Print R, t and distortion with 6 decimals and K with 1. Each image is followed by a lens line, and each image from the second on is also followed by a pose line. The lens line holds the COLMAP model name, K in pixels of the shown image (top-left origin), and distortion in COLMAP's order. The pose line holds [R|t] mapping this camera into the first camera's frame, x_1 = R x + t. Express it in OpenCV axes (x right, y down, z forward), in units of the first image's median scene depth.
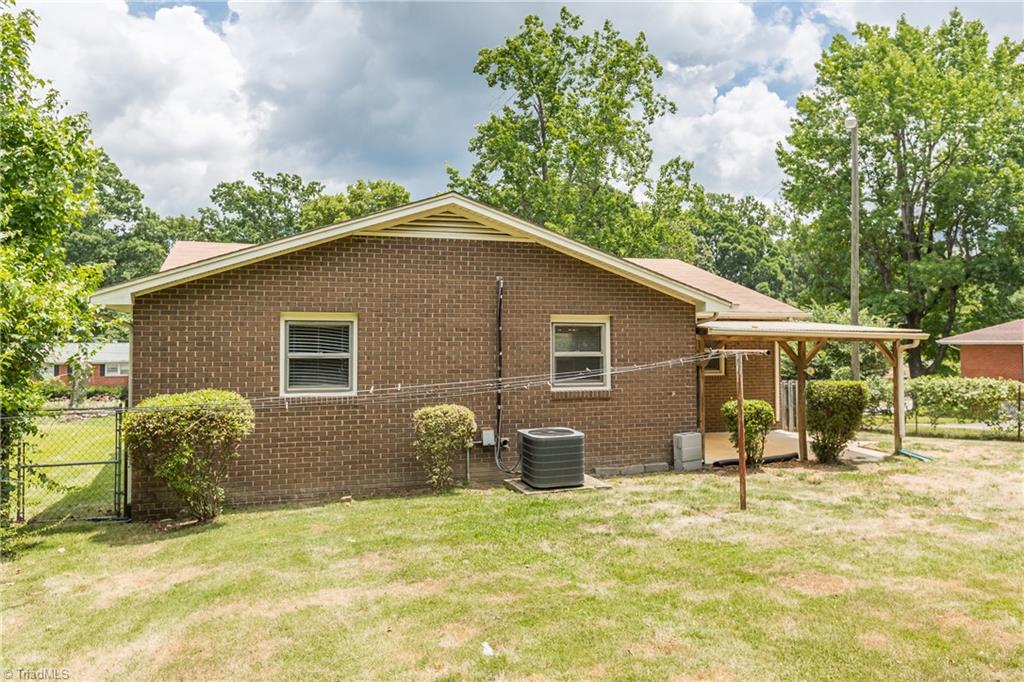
lens RADIAL K [[645.4, 0, 511.1], [0, 645.4, 309.2], [0, 0, 1]] dist [-0.029015, -0.000469]
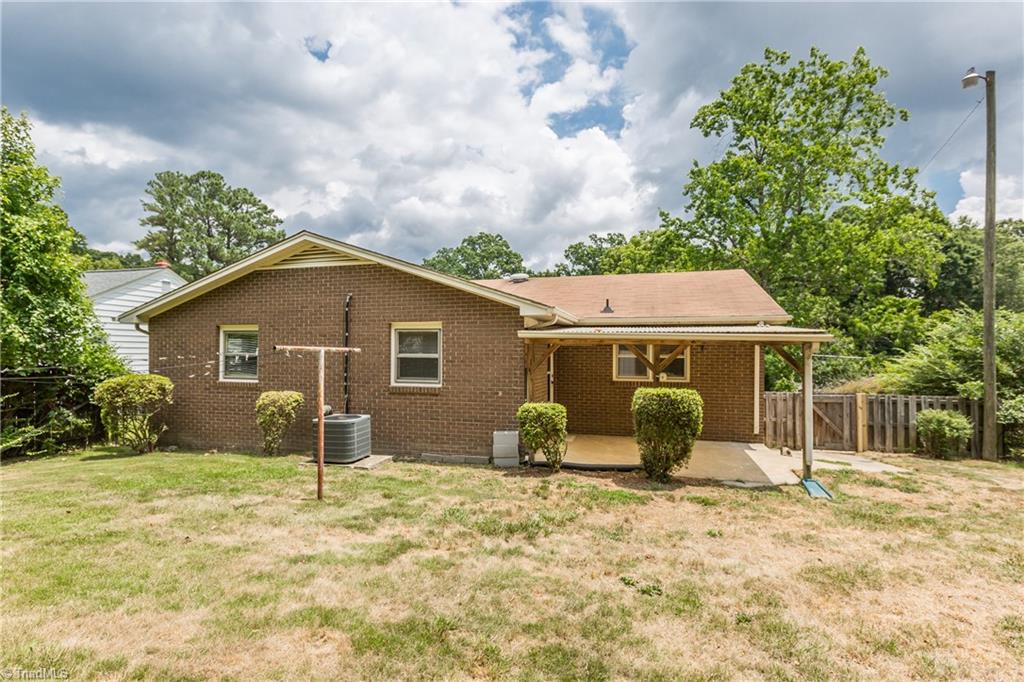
lens RADIAL K [[480.6, 0, 508.8], [0, 480.6, 346.0], [0, 0, 1]] dist [-0.023661, 0.006678]
pose [[0.847729, -0.005392, -0.530402, 0.685014], [0.021947, 0.999449, 0.024916, 0.033263], [0.529975, -0.032763, 0.847380, 0.338411]]
